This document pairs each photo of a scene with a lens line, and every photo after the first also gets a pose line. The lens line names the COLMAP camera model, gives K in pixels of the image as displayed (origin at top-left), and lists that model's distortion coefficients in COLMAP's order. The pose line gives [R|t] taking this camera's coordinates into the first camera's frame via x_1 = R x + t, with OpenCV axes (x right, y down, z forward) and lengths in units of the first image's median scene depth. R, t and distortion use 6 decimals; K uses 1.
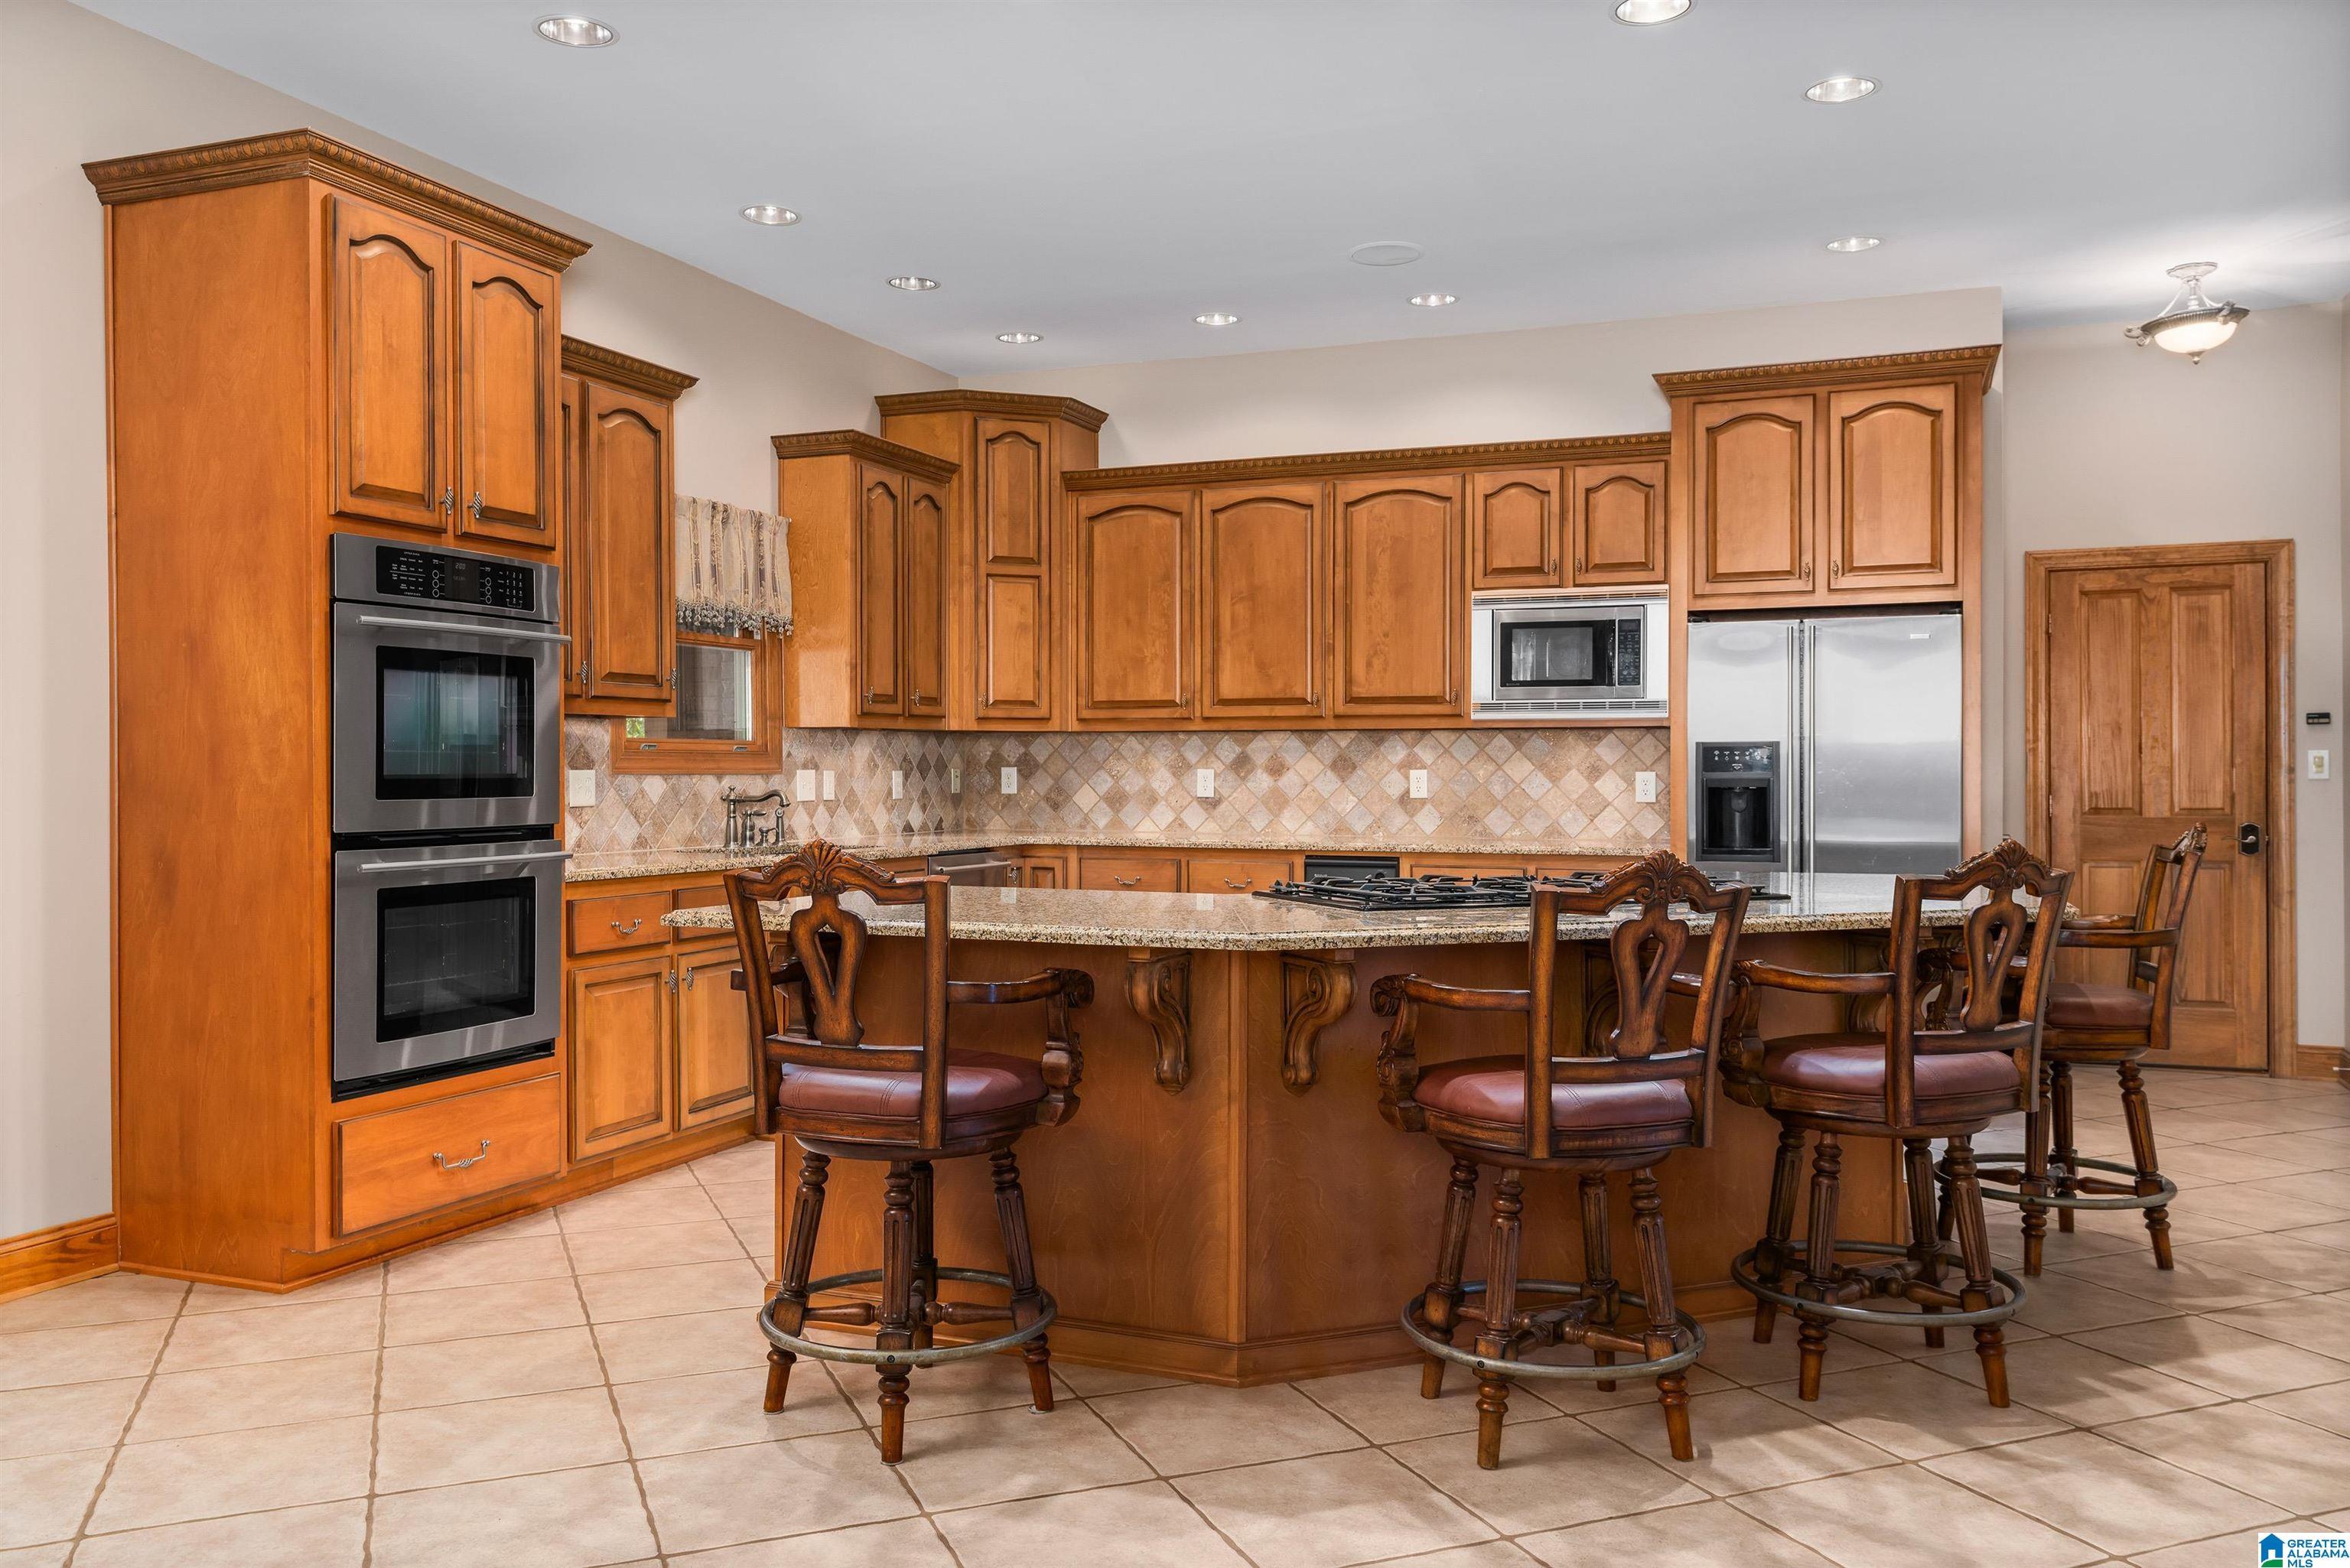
lens RADIAL K [[1777.5, 0, 1163.4], [0, 1777.5, 785.7], [0, 0, 1]] dist [0.008241, 0.004435]
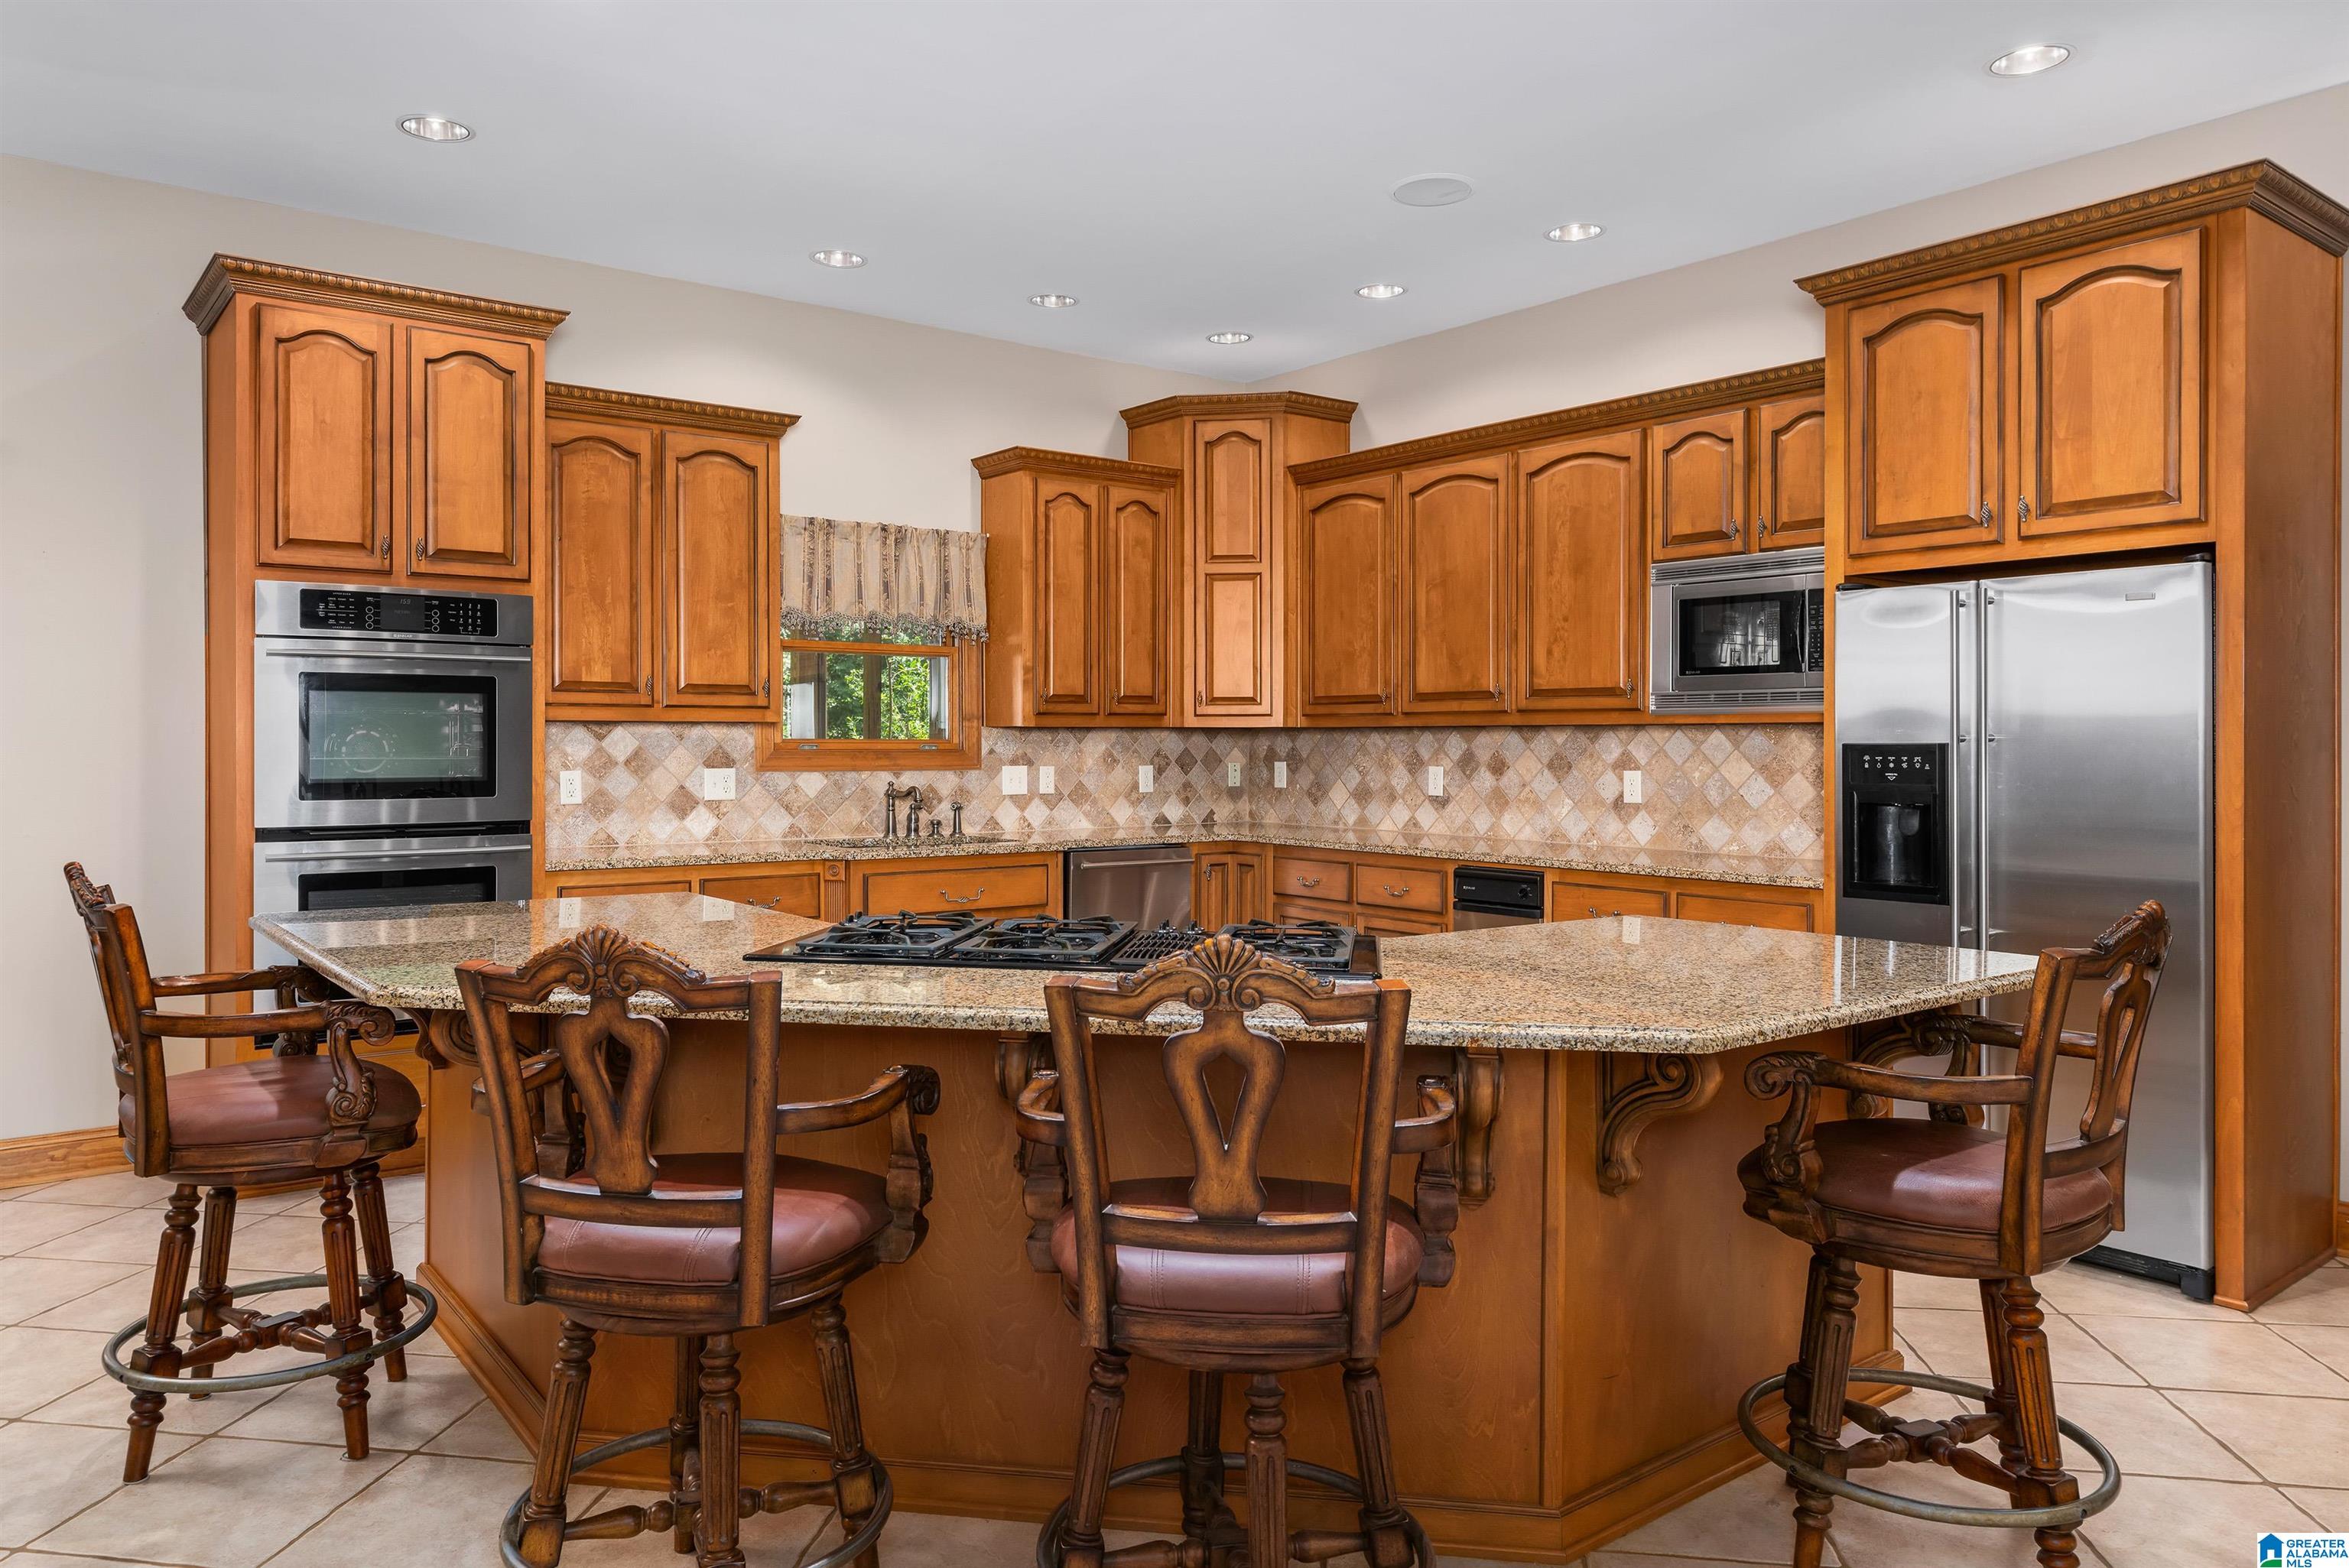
lens RADIAL K [[1544.0, 0, 1137.7], [0, 1544.0, 751.4], [0, 0, 1]] dist [0.001110, 0.000754]
pose [[0.857468, 0.004667, -0.514516, 0.357853], [-0.006905, 0.999973, -0.002438, -0.016381], [0.514490, 0.005643, 0.857478, 0.245142]]
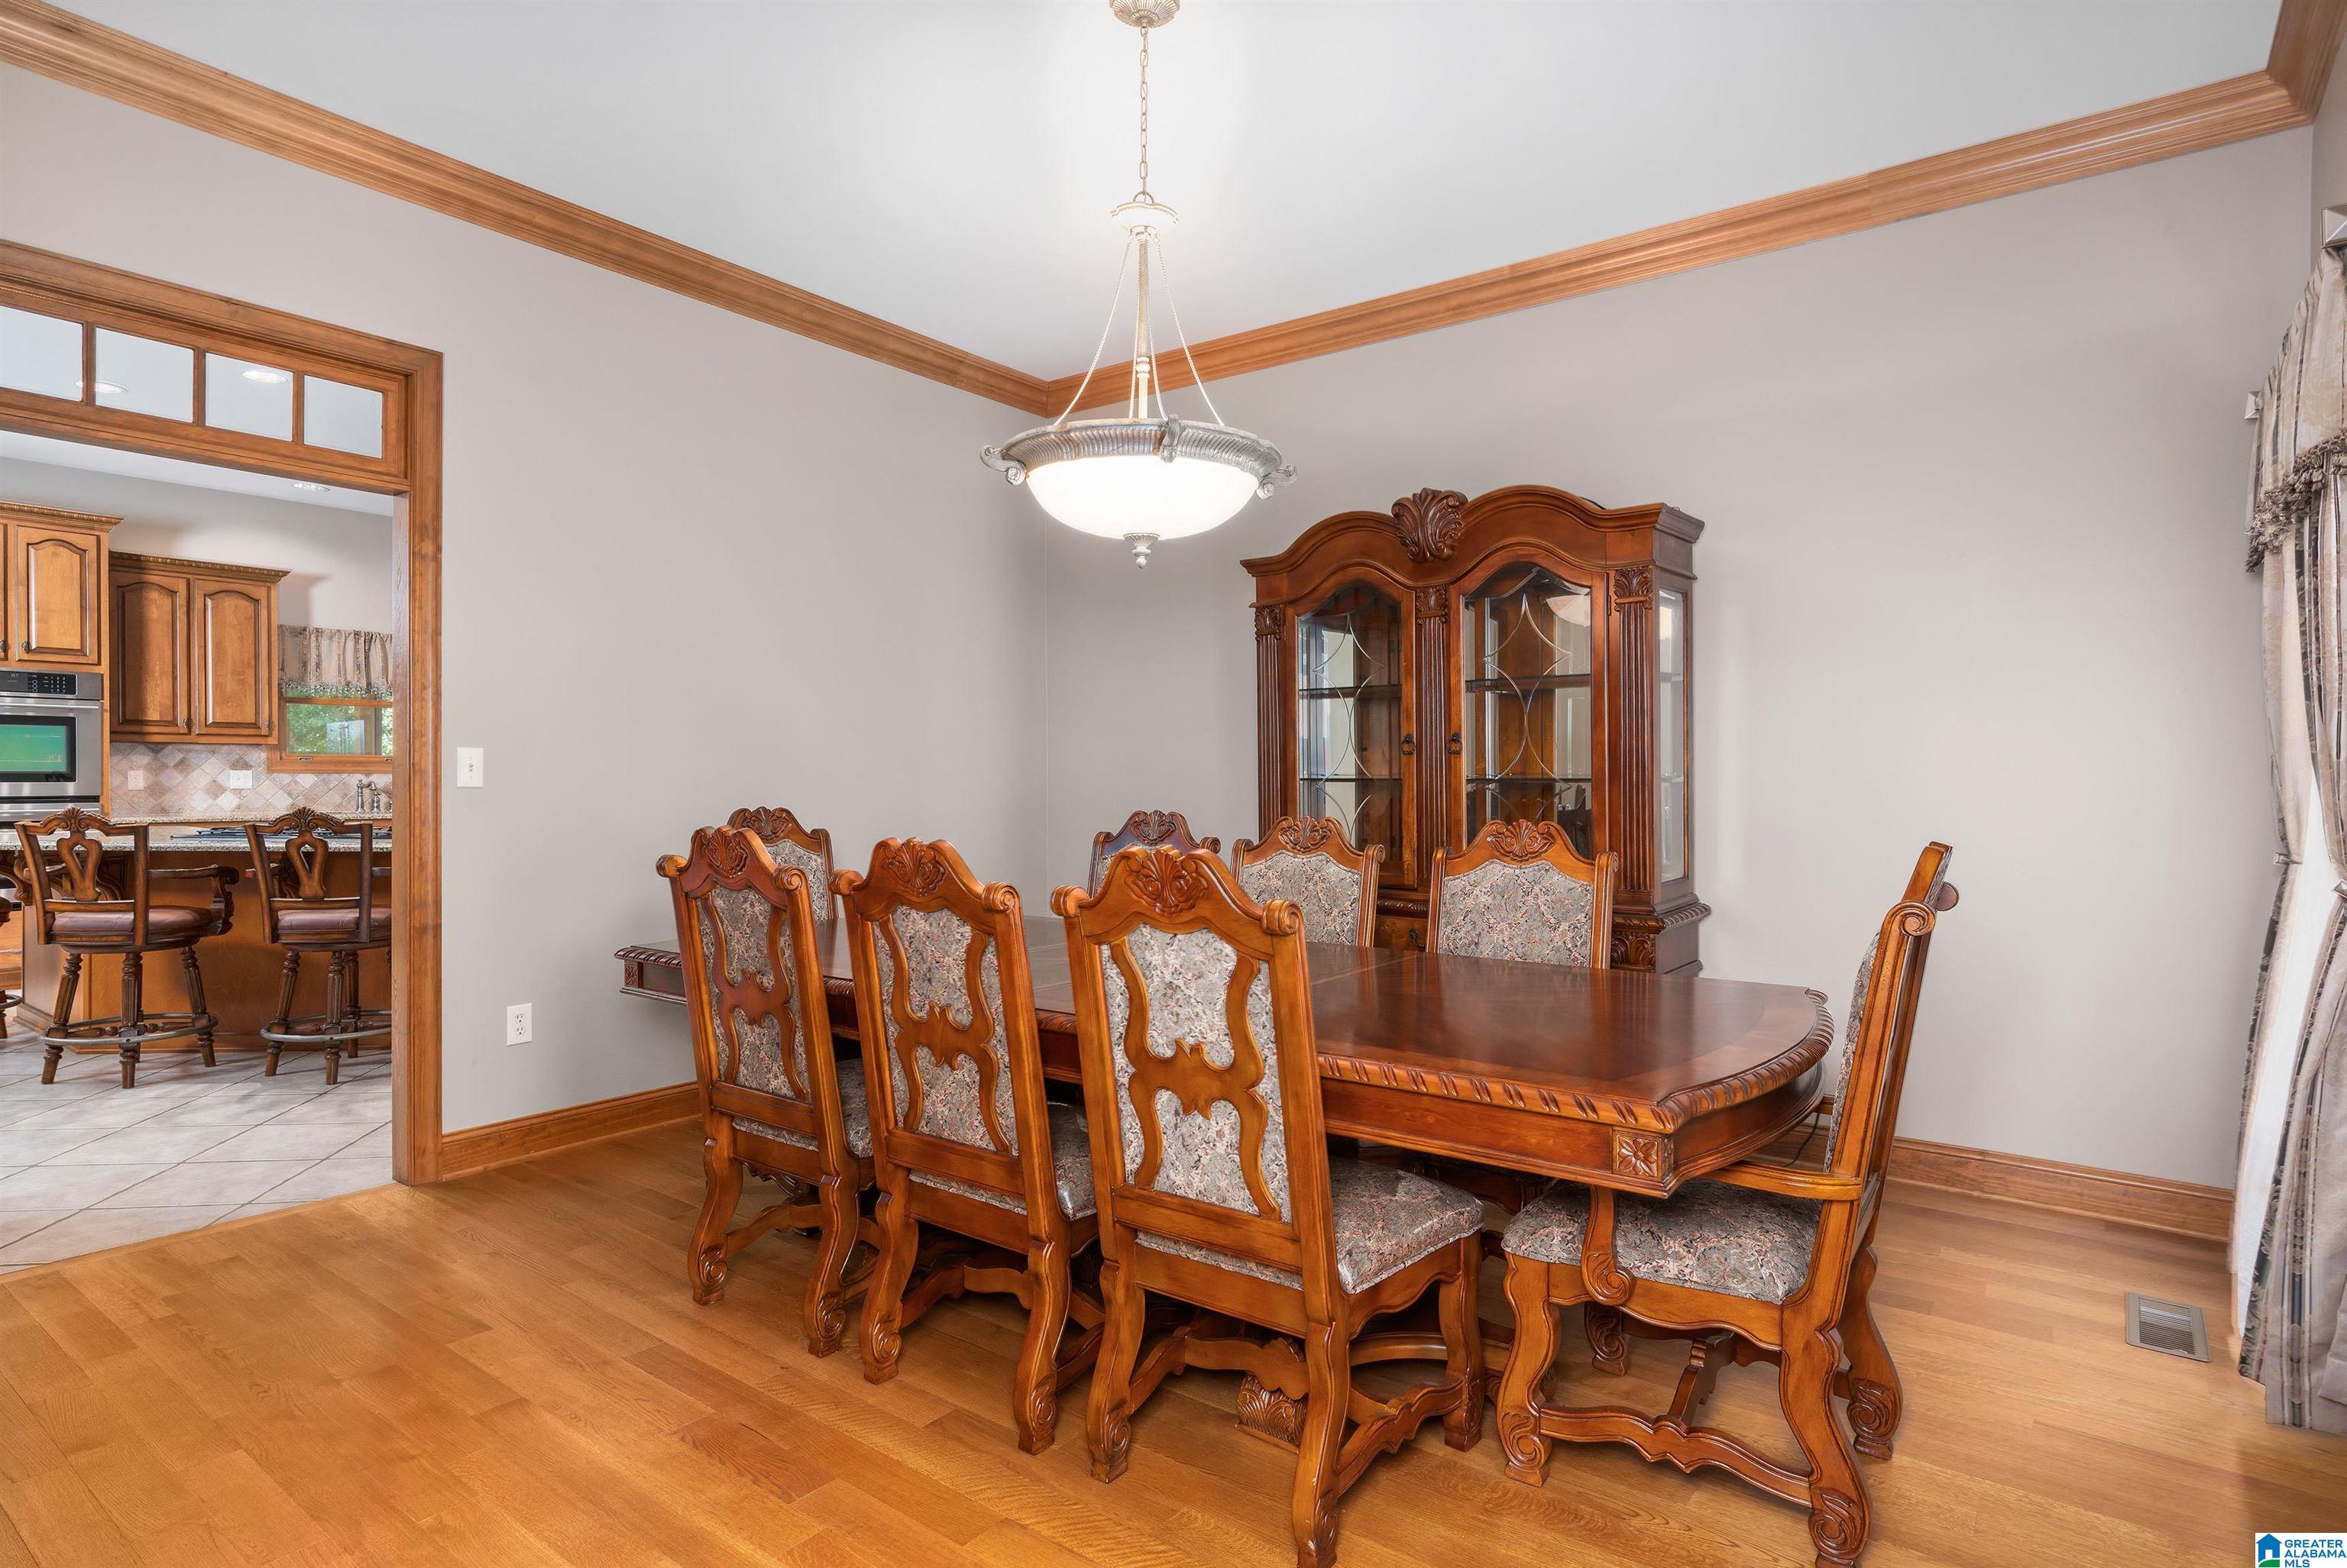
lens RADIAL K [[1246.6, 0, 1157.9], [0, 1246.6, 794.6], [0, 0, 1]] dist [-0.004024, 0.000081]
pose [[0.964829, 0.008584, -0.262740, 0.885922], [-0.007183, 0.999954, 0.006293, 0.001979], [0.262782, -0.004185, 0.964846, -0.064585]]
